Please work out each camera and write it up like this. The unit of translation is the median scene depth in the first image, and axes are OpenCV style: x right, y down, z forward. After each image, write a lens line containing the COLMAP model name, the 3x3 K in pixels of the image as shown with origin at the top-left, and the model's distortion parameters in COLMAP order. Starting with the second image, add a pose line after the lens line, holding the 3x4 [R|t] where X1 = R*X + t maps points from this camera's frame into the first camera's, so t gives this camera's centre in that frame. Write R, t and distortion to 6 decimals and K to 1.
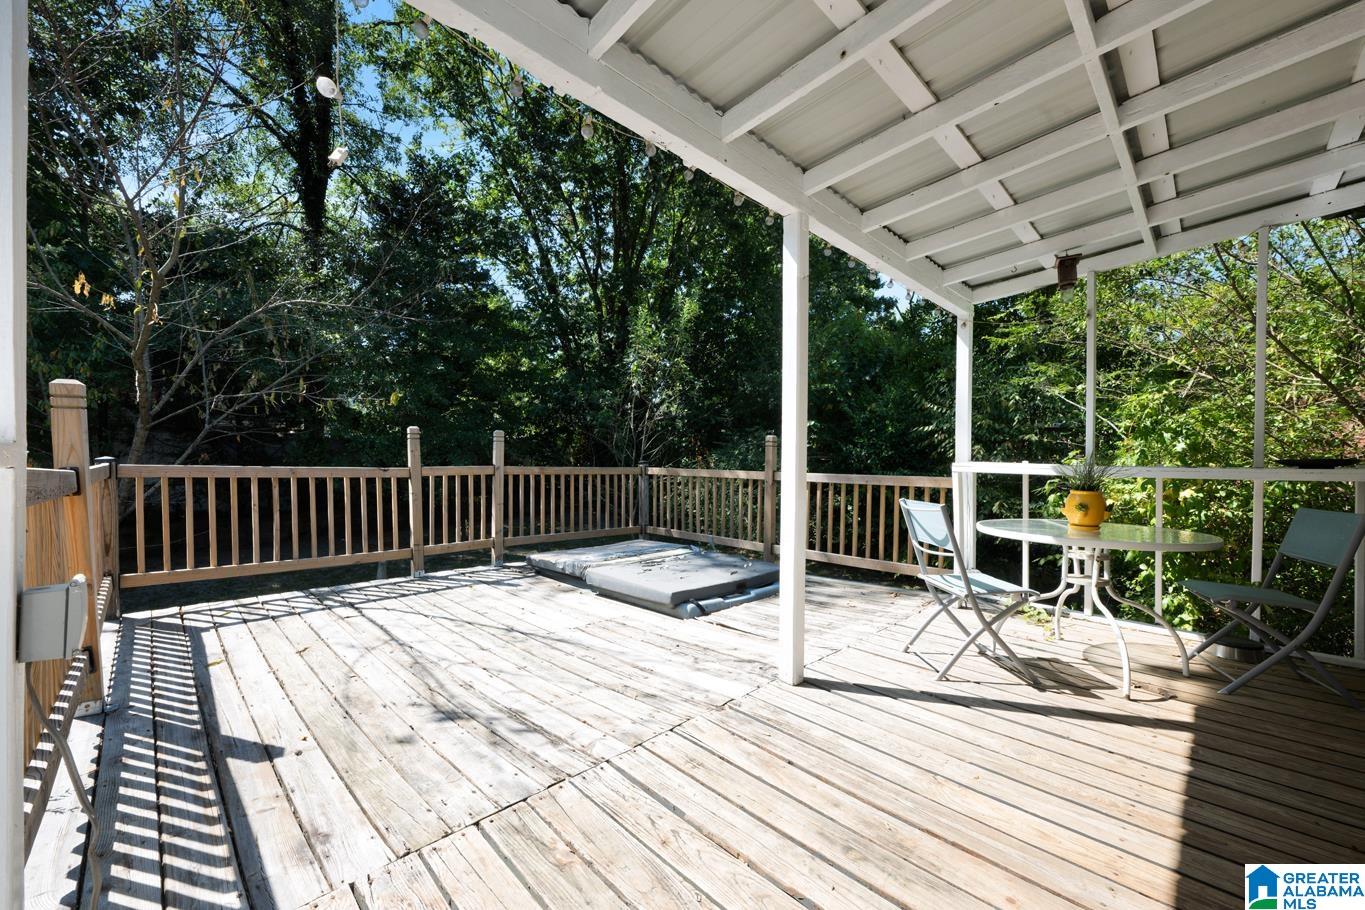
lens RADIAL K [[538.2, 0, 684.2], [0, 538.2, 460.2], [0, 0, 1]] dist [0.002224, 0.000204]
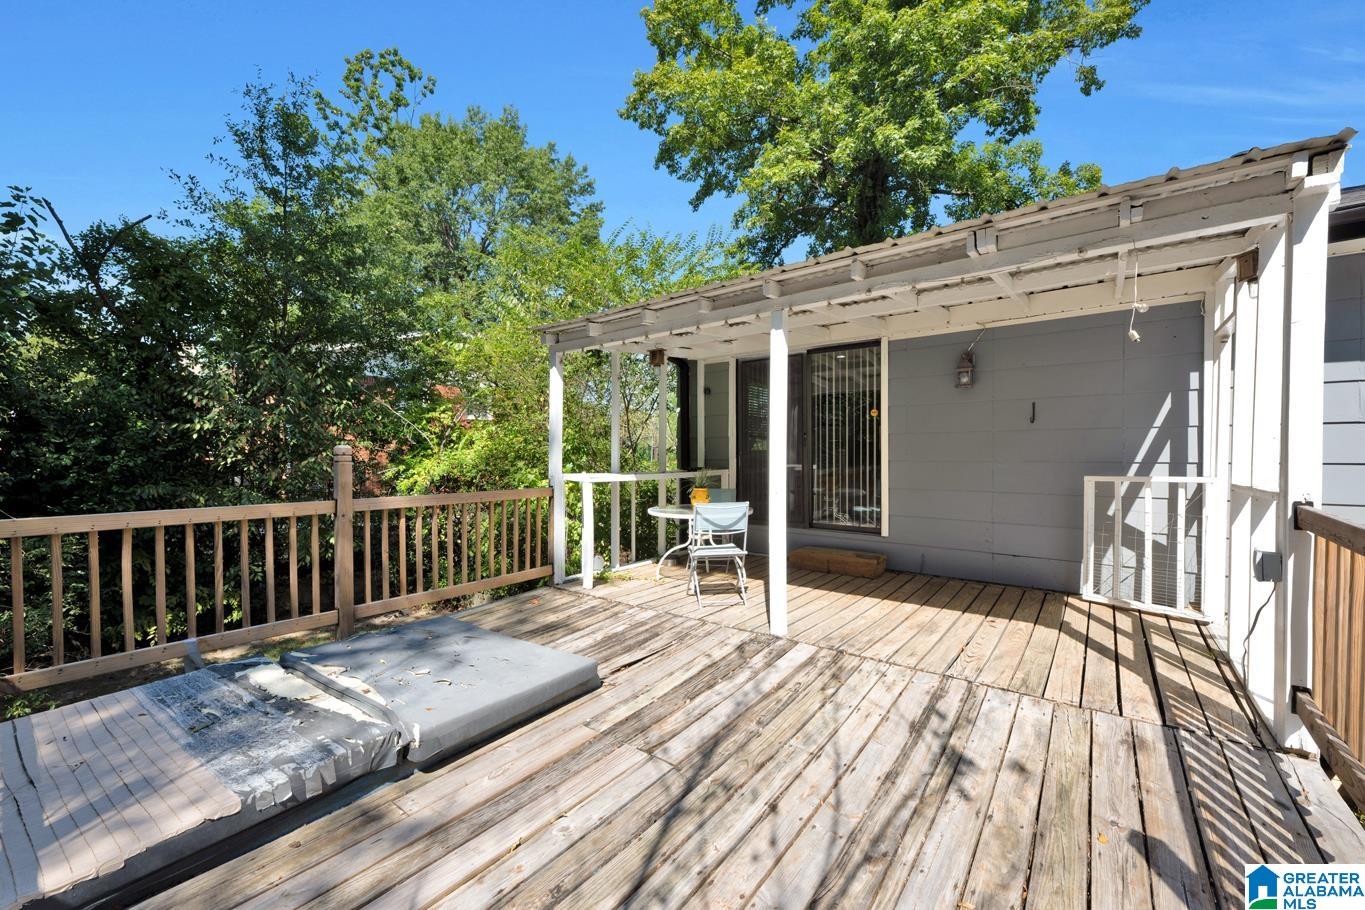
lens RADIAL K [[538.2, 0, 684.2], [0, 538.2, 460.2], [0, 0, 1]] dist [0.002224, 0.000204]
pose [[-0.127128, -0.020260, 0.991679, -1.387666], [0.003603, 0.999775, 0.020887, -0.100606], [-0.991880, 0.006229, -0.127027, 1.676429]]
